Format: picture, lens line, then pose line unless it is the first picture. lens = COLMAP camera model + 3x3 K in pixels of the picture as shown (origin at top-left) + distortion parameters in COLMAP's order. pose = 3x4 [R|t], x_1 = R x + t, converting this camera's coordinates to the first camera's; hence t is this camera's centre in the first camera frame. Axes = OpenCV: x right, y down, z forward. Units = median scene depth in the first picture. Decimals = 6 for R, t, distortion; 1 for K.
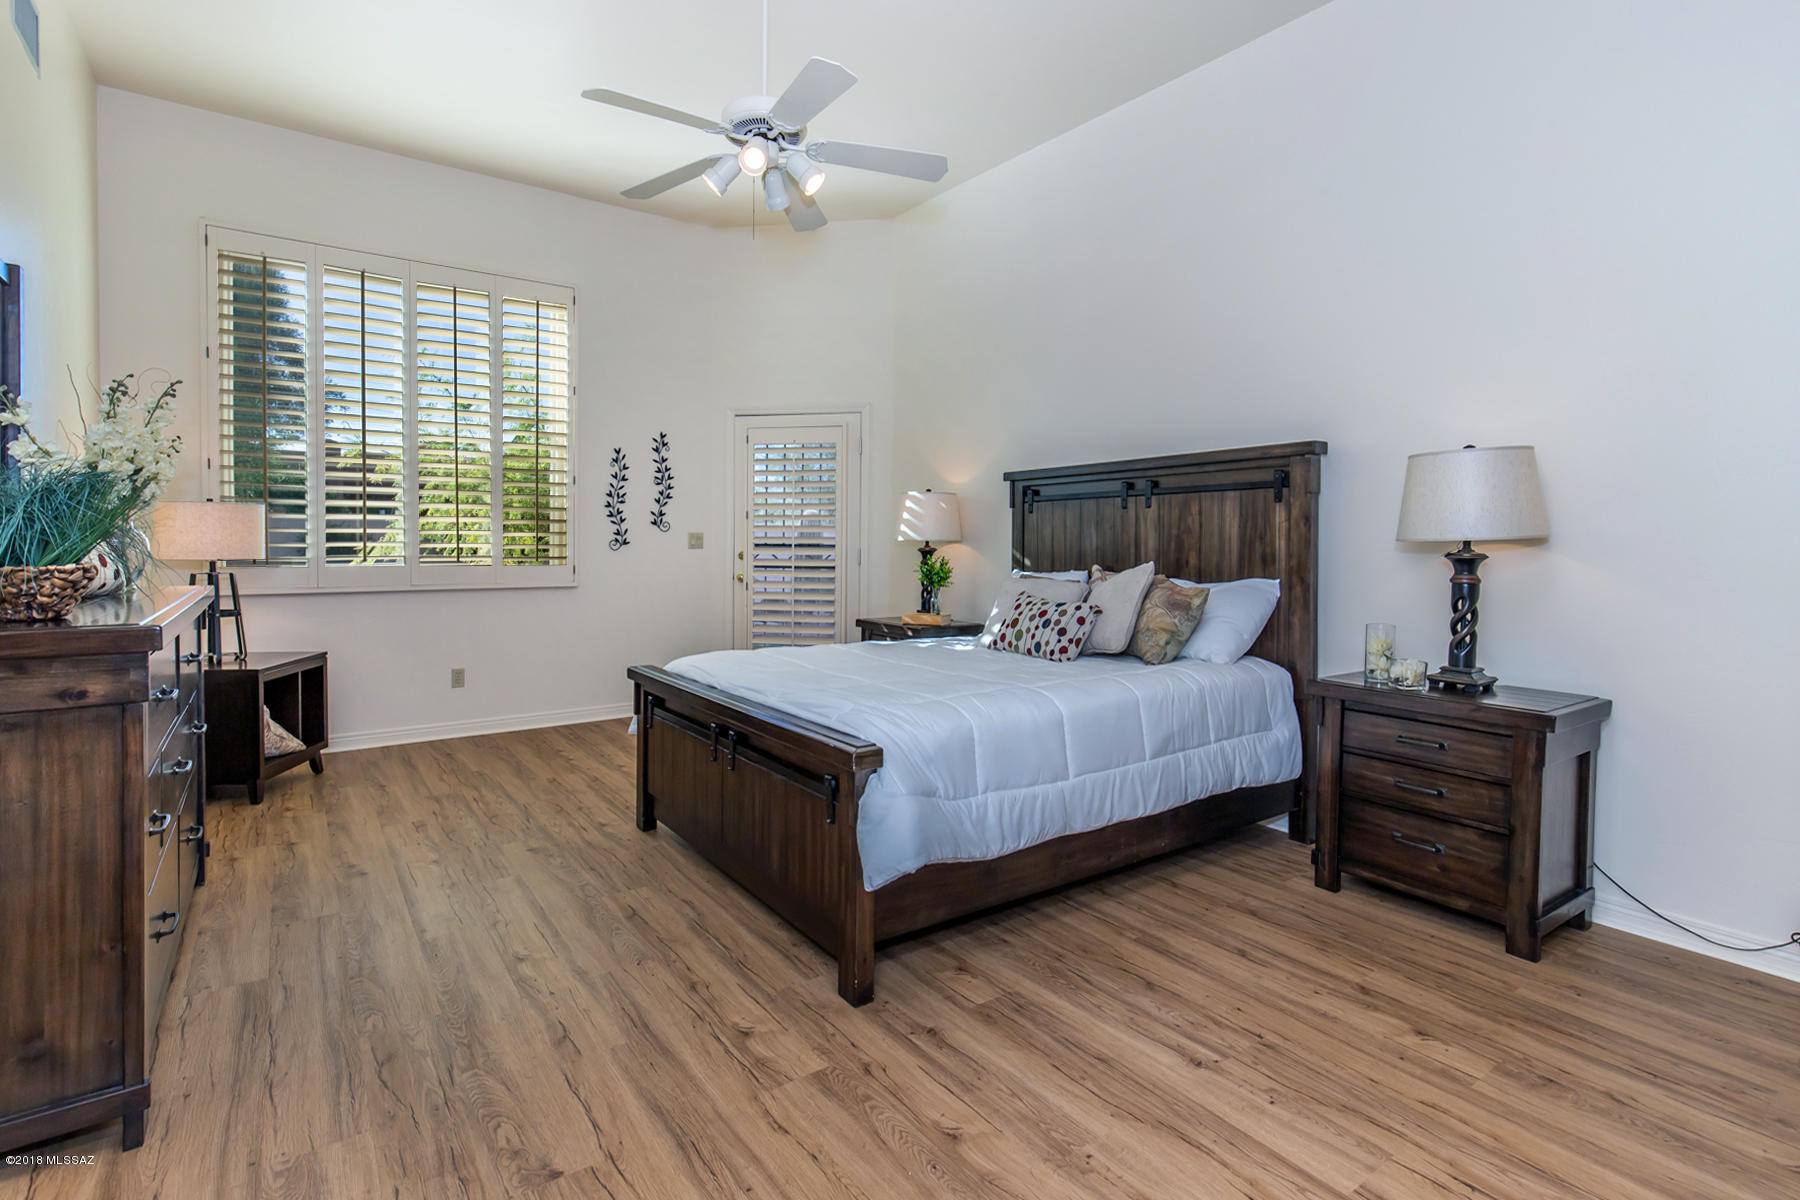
lens RADIAL K [[866.8, 0, 847.8], [0, 866.8, 560.0], [0, 0, 1]] dist [0.000911, -0.000077]
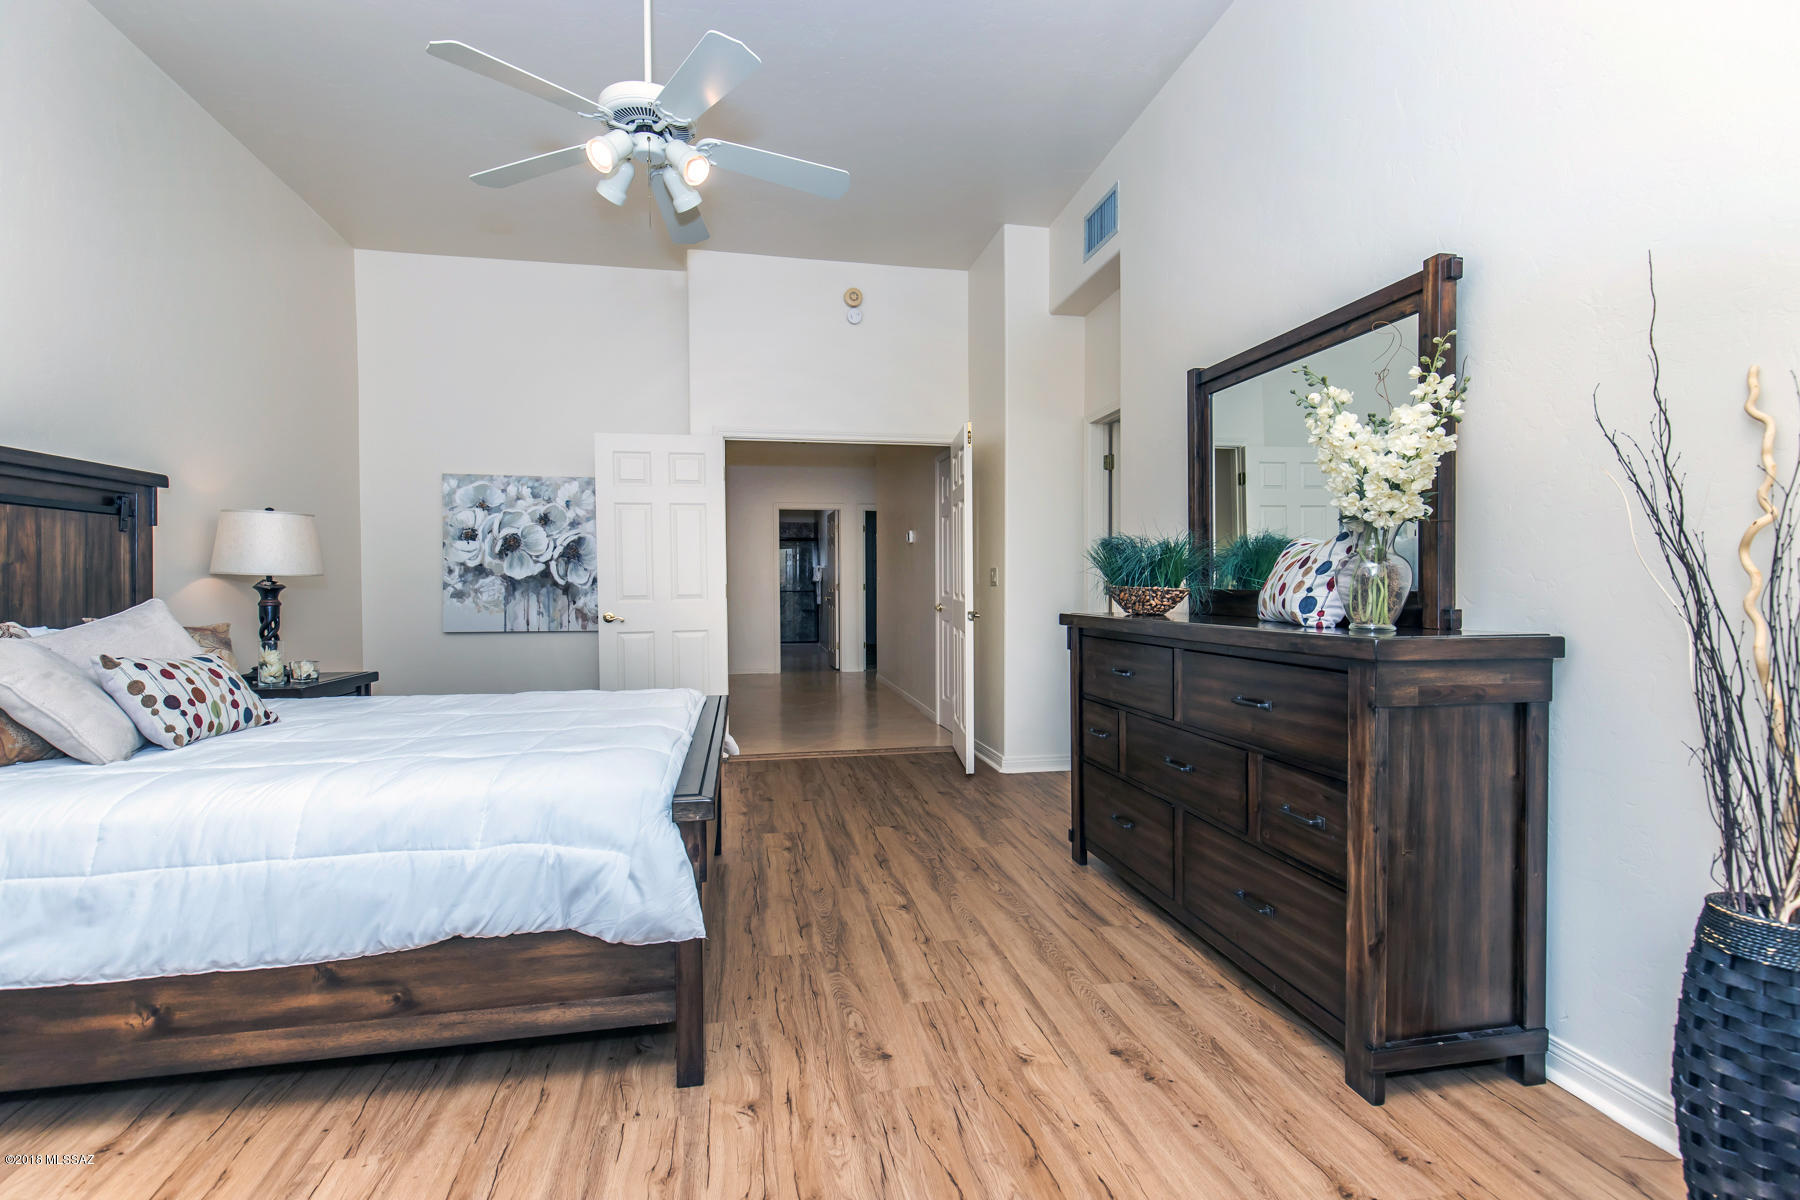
lens RADIAL K [[866.8, 0, 899.5], [0, 866.8, 592.5], [0, 0, 1]] dist [0.000911, -0.000077]
pose [[-0.930583, -0.002142, 0.366074, -0.748678], [0.009593, 0.999497, 0.030234, -0.027763], [-0.365955, 0.031647, -0.930094, 1.945527]]
